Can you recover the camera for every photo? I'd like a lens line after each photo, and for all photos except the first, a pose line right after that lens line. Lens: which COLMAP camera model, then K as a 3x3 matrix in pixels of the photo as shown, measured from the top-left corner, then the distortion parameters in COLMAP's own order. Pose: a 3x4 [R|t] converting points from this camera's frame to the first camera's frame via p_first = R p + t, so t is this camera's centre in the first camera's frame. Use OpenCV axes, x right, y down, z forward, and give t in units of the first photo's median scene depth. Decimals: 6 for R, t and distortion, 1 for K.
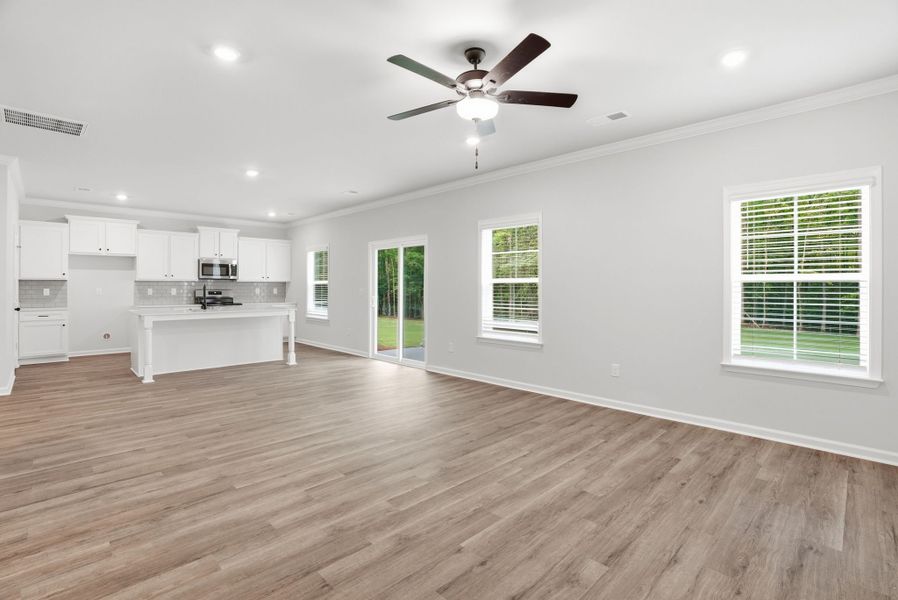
lens RADIAL K [[422.3, 0, 450.4], [0, 422.3, 288.7], [0, 0, 1]] dist [-0.062693, 0.020759]
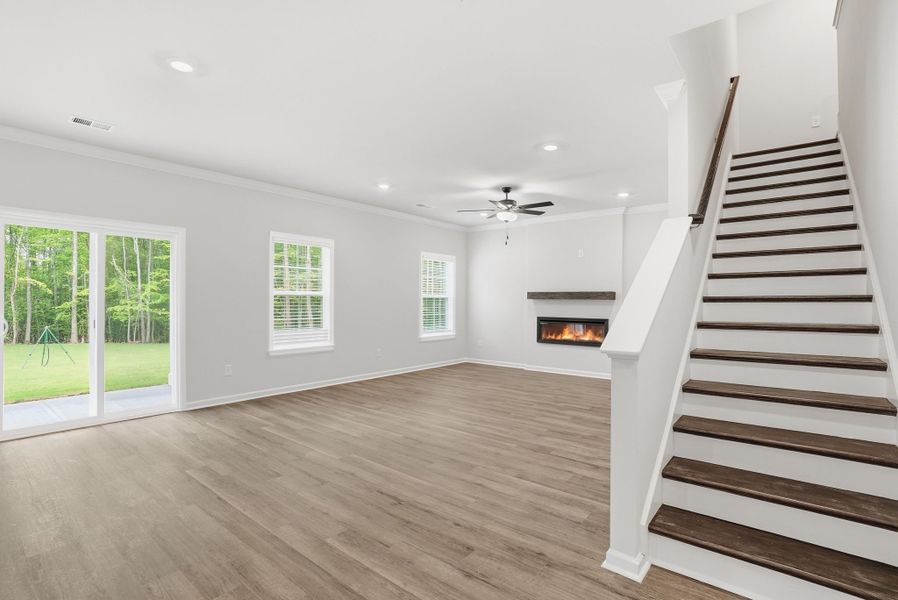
lens RADIAL K [[428.9, 0, 448.3], [0, 428.9, 303.2], [0, 0, 1]] dist [-0.071159, 0.027656]
pose [[-0.104465, -0.009574, 0.994483, -0.772398], [-0.003974, 0.999950, 0.009209, -0.004213], [-0.994521, -0.002991, -0.104498, 0.572721]]
